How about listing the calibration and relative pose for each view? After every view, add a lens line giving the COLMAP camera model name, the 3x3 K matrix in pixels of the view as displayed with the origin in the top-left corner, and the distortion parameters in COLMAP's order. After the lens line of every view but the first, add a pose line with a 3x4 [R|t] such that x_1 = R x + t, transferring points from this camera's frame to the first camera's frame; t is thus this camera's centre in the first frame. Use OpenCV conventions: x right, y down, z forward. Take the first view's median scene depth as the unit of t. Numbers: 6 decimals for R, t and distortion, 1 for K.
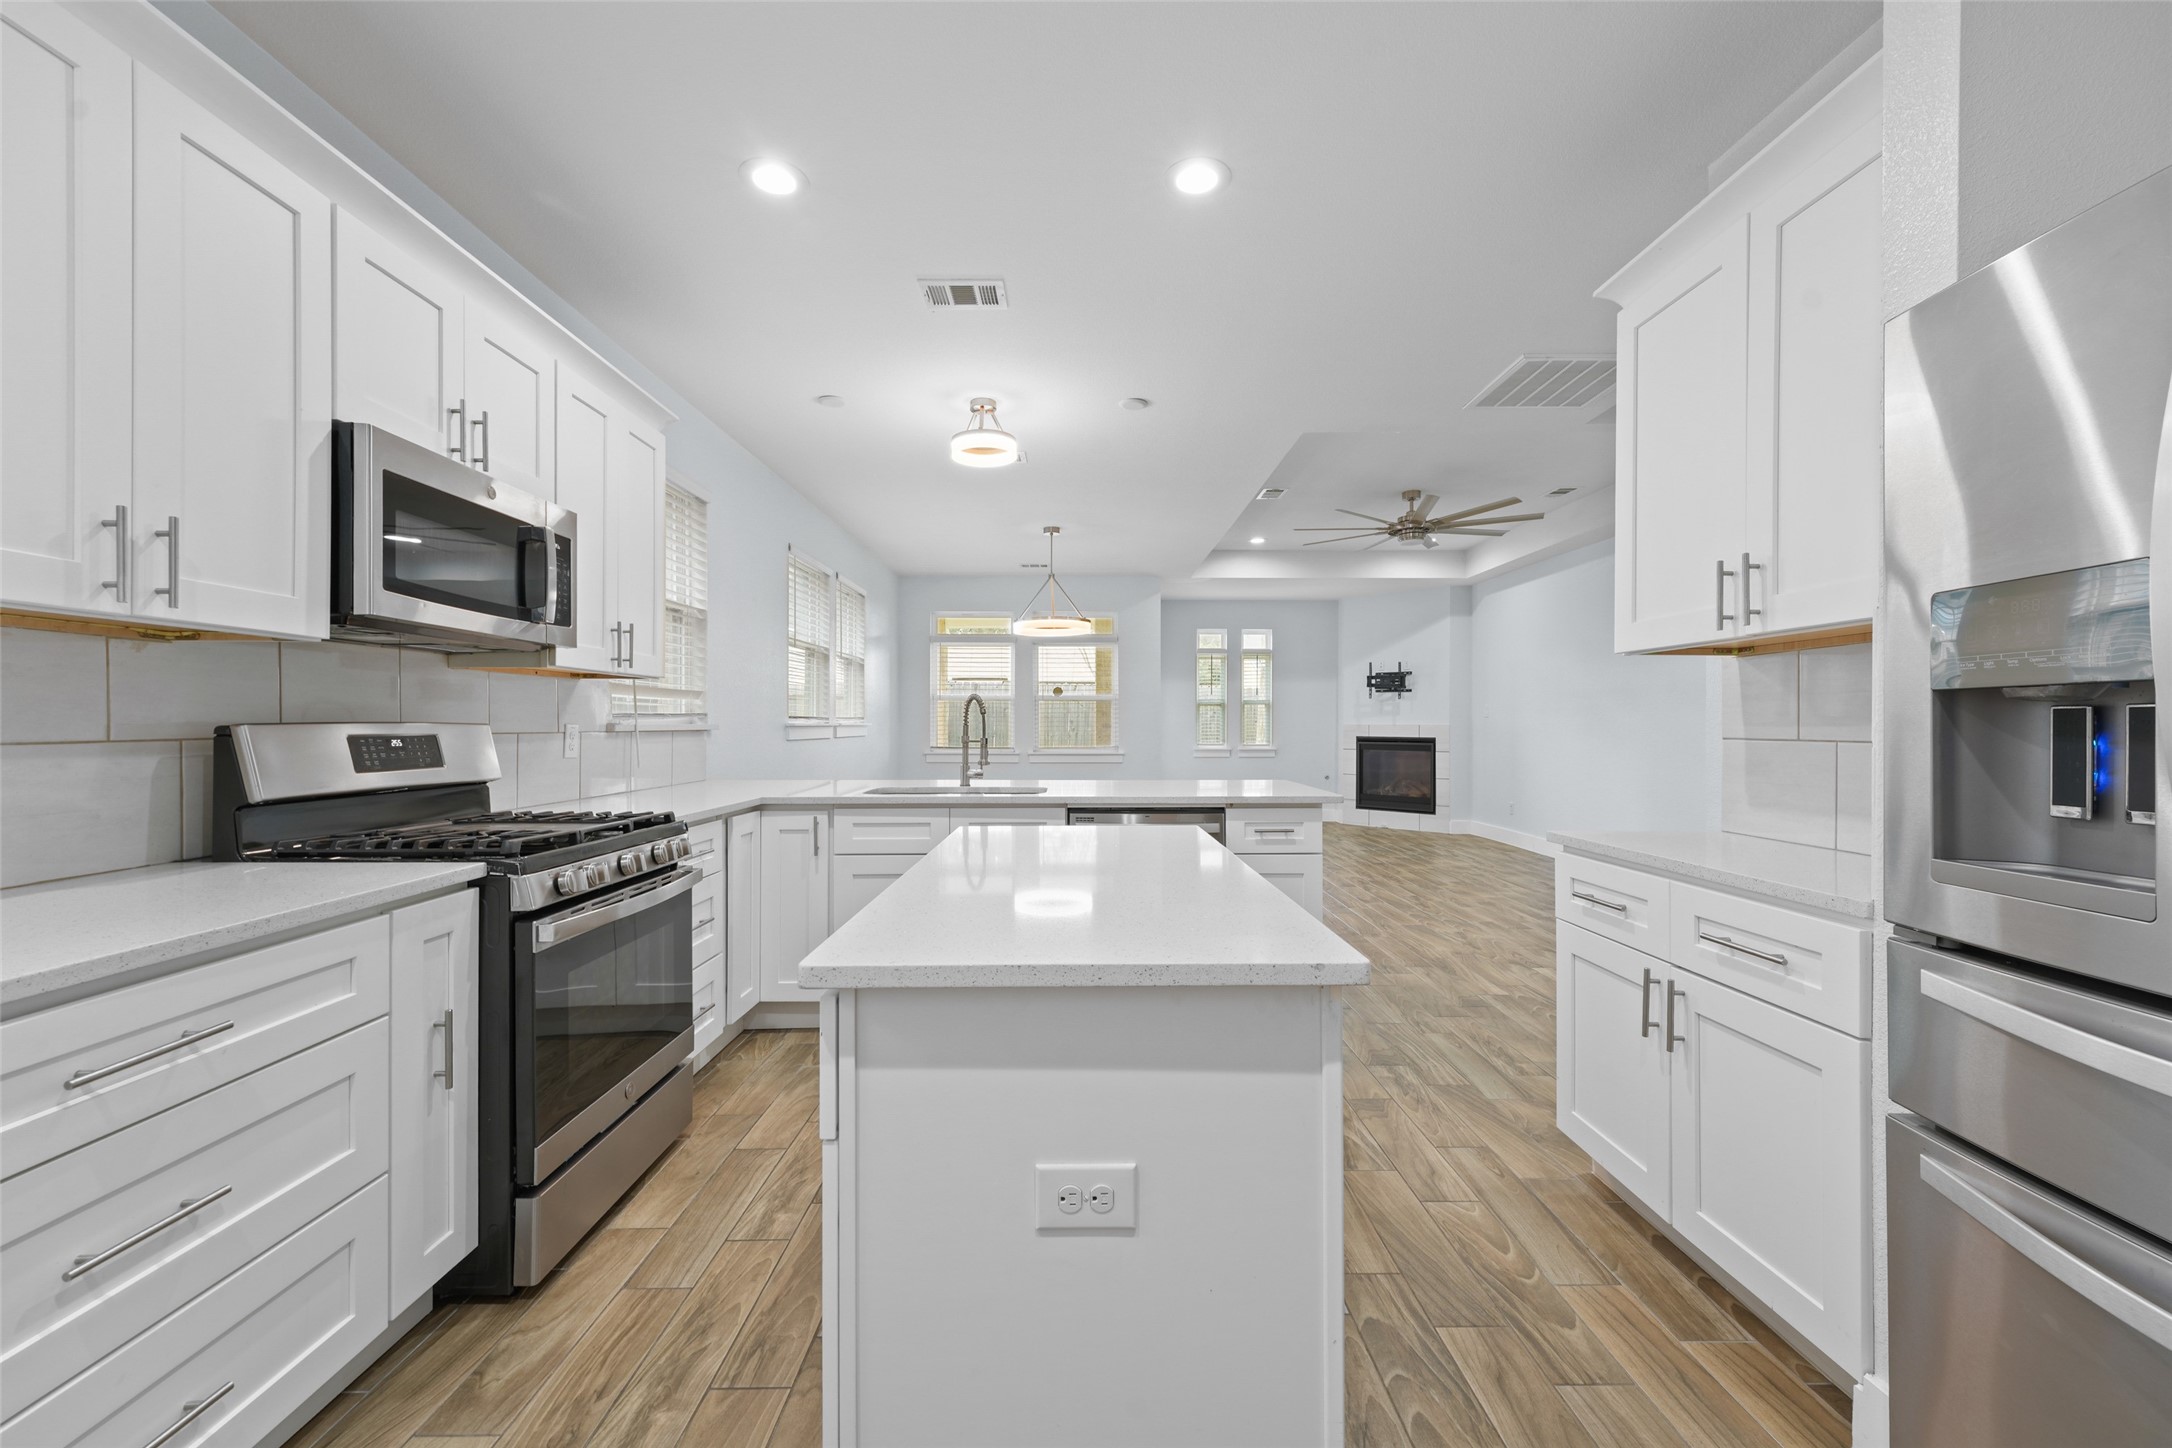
lens RADIAL K [[867.7, 0, 1076.7], [0, 867.7, 725.4], [0, 0, 1]] dist [0.011389, -0.000010]
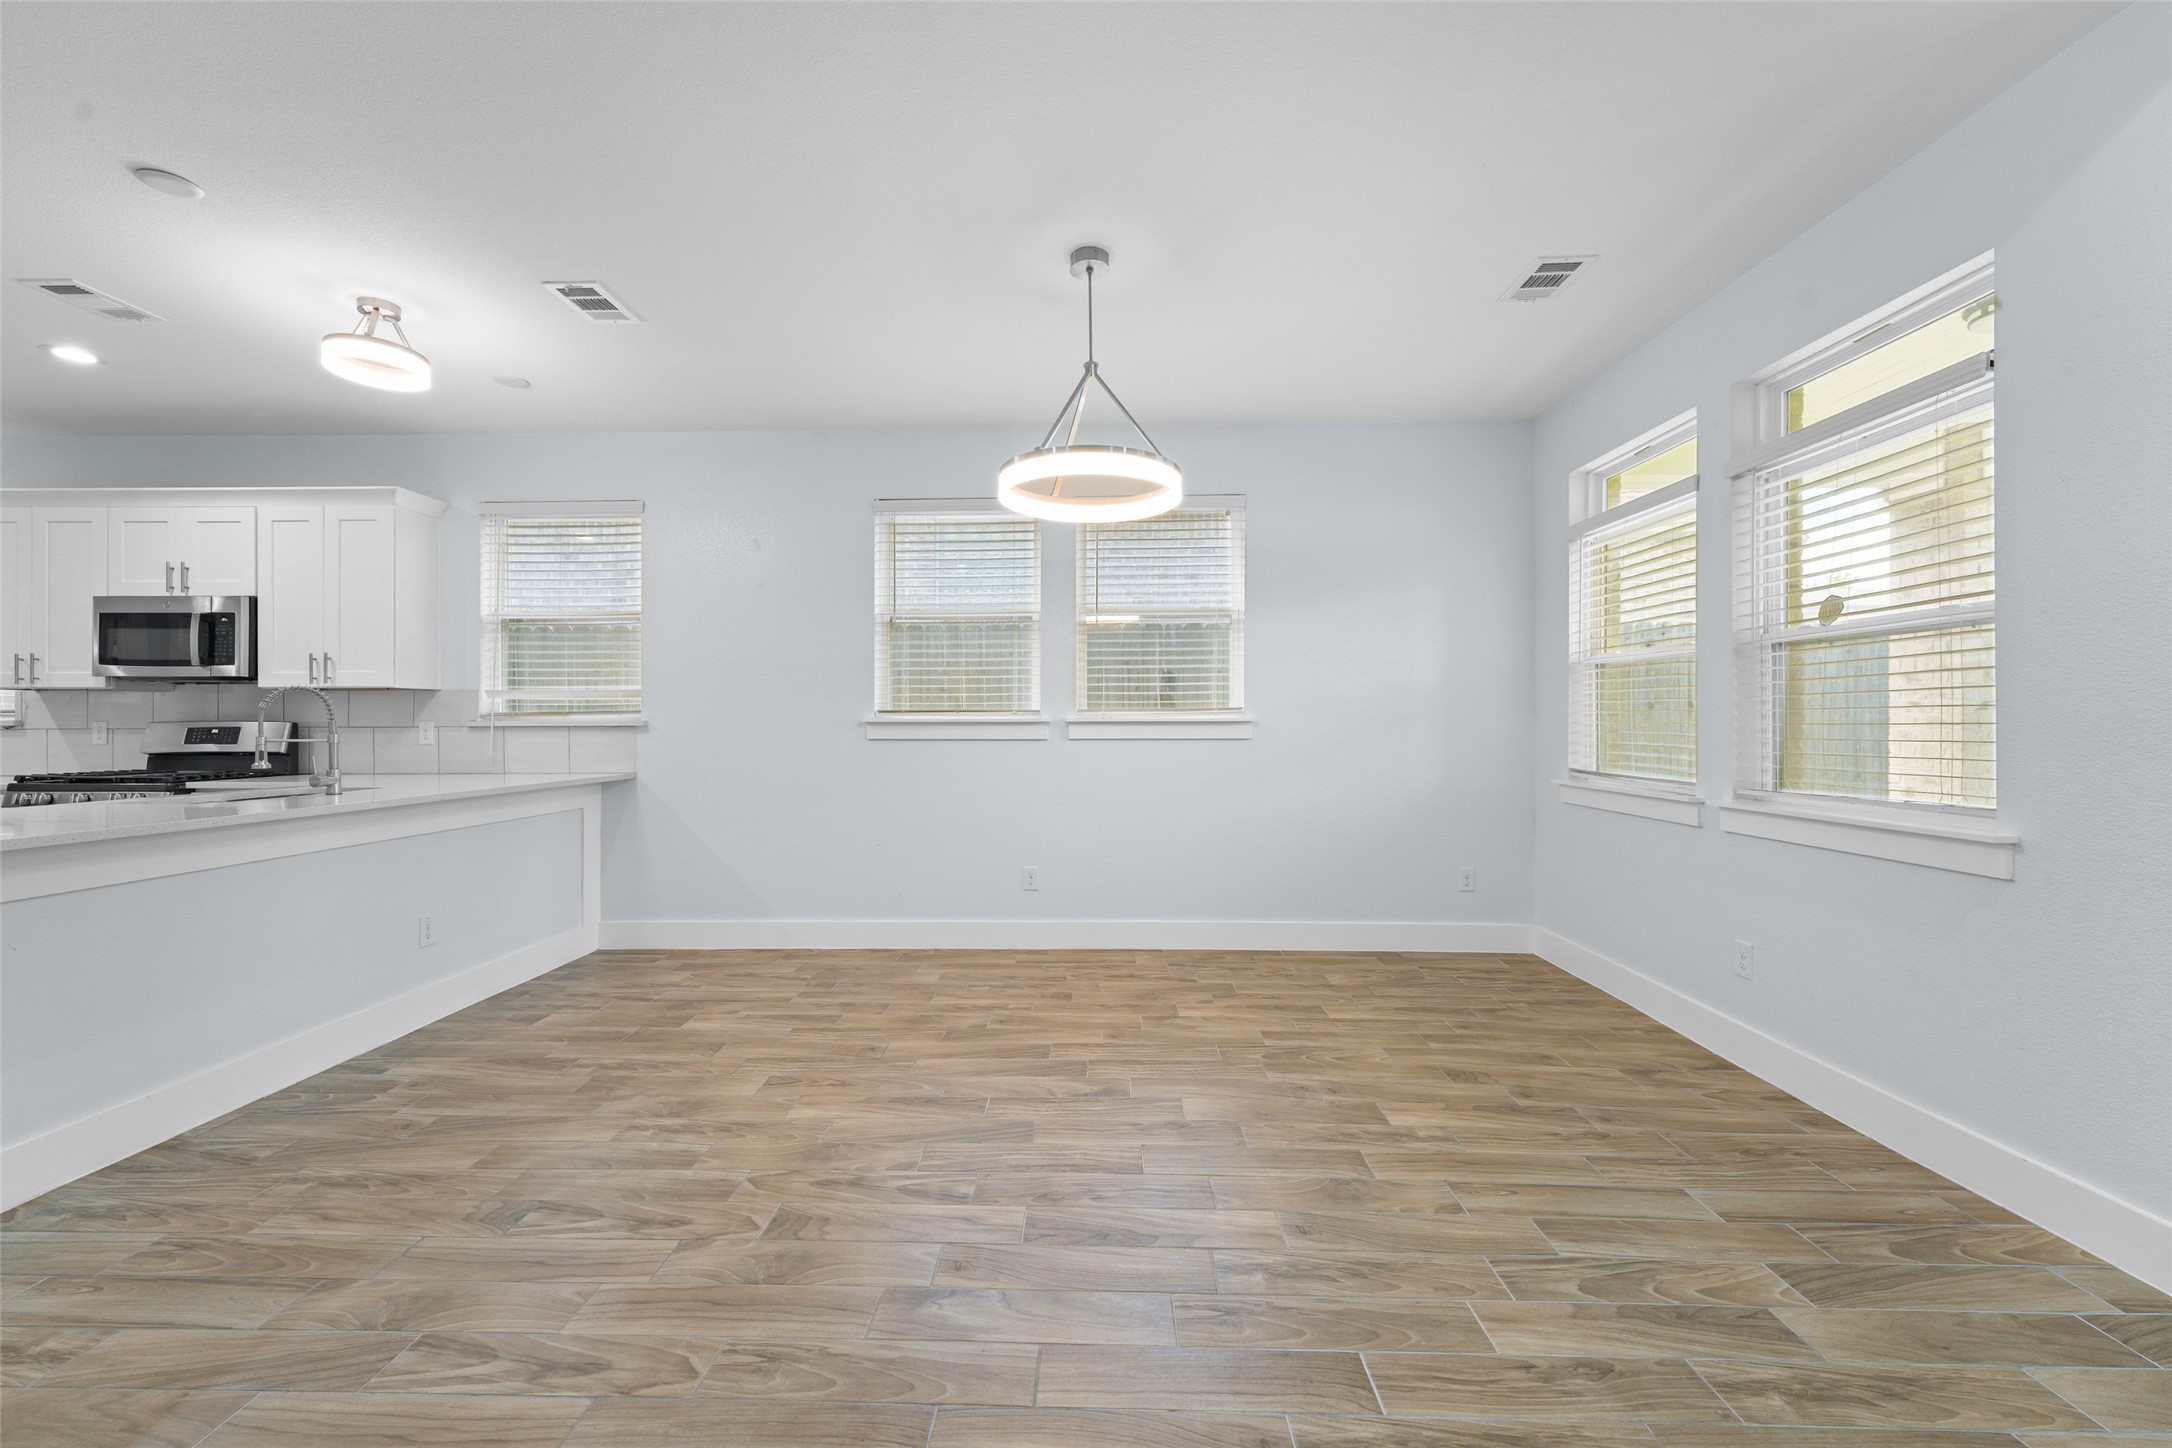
lens RADIAL K [[872.4, 0, 1084.8], [0, 872.4, 716.3], [0, 0, 1]] dist [0.010235, -0.000941]
pose [[-0.035811, -0.005812, -0.999342, 0.769252], [0.000971, 0.999982, -0.005850, -0.000169], [0.999358, -0.001180, -0.035804, 1.952601]]
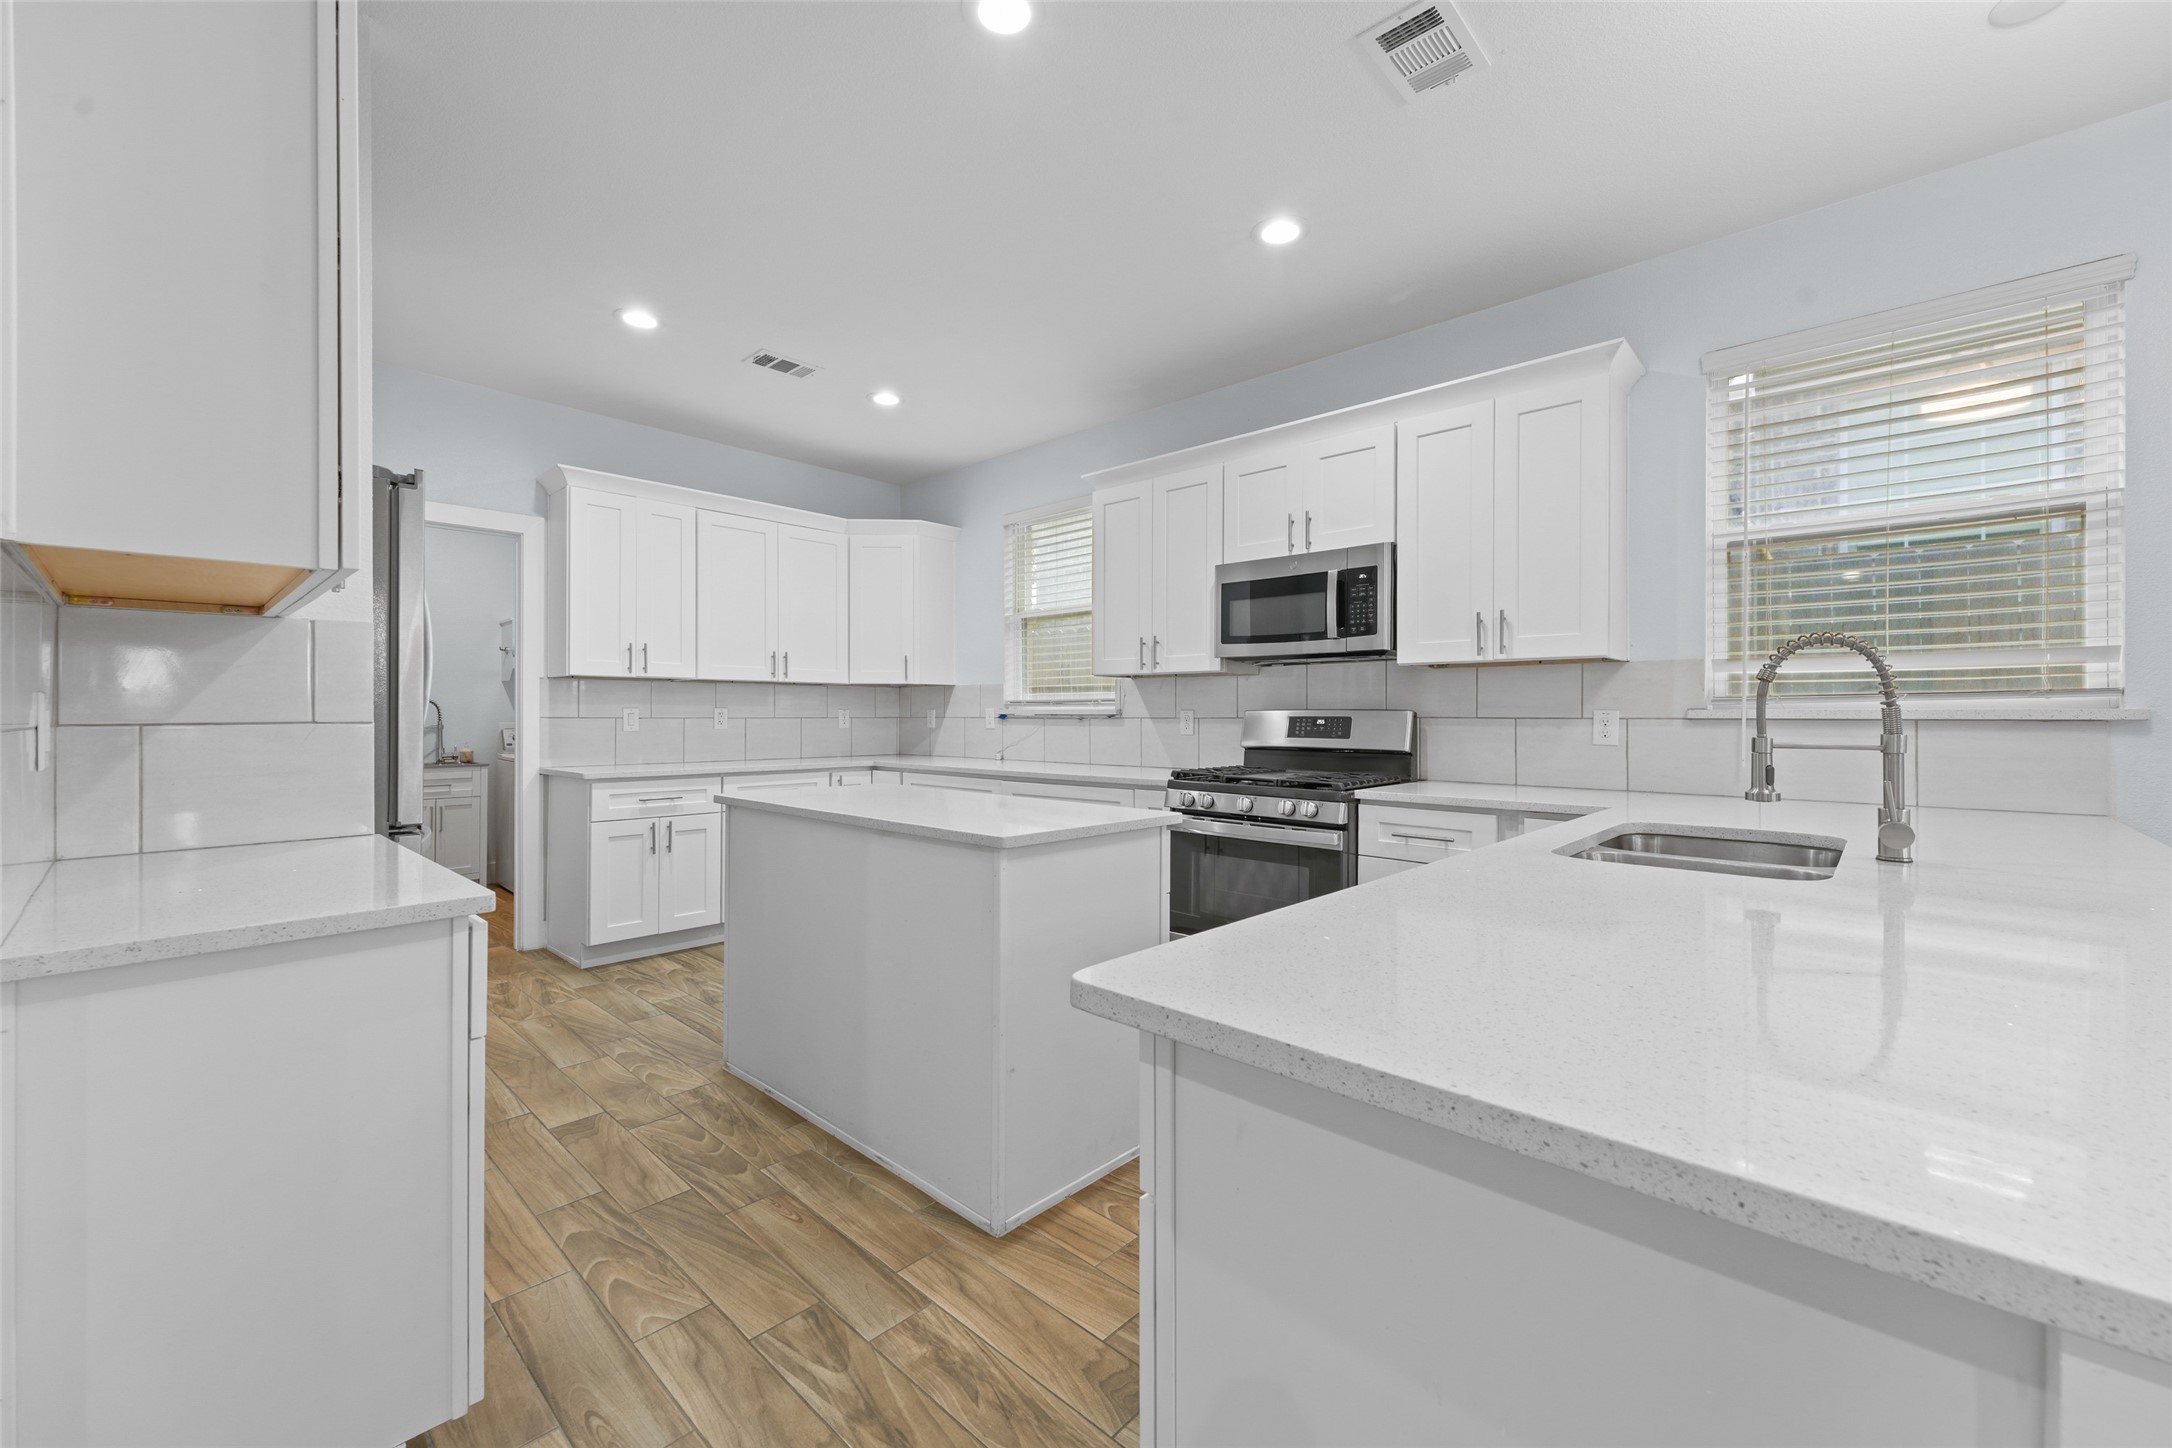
lens RADIAL K [[870.4, 0, 1080.4], [0, 870.4, 713.2], [0, 0, 1]] dist [0.011803, 0.000354]
pose [[-0.682266, -0.001175, -0.731103, 0.469287], [-0.001857, 0.999998, 0.000125, 0.002932], [0.731102, 0.001443, -0.682267, 1.120012]]
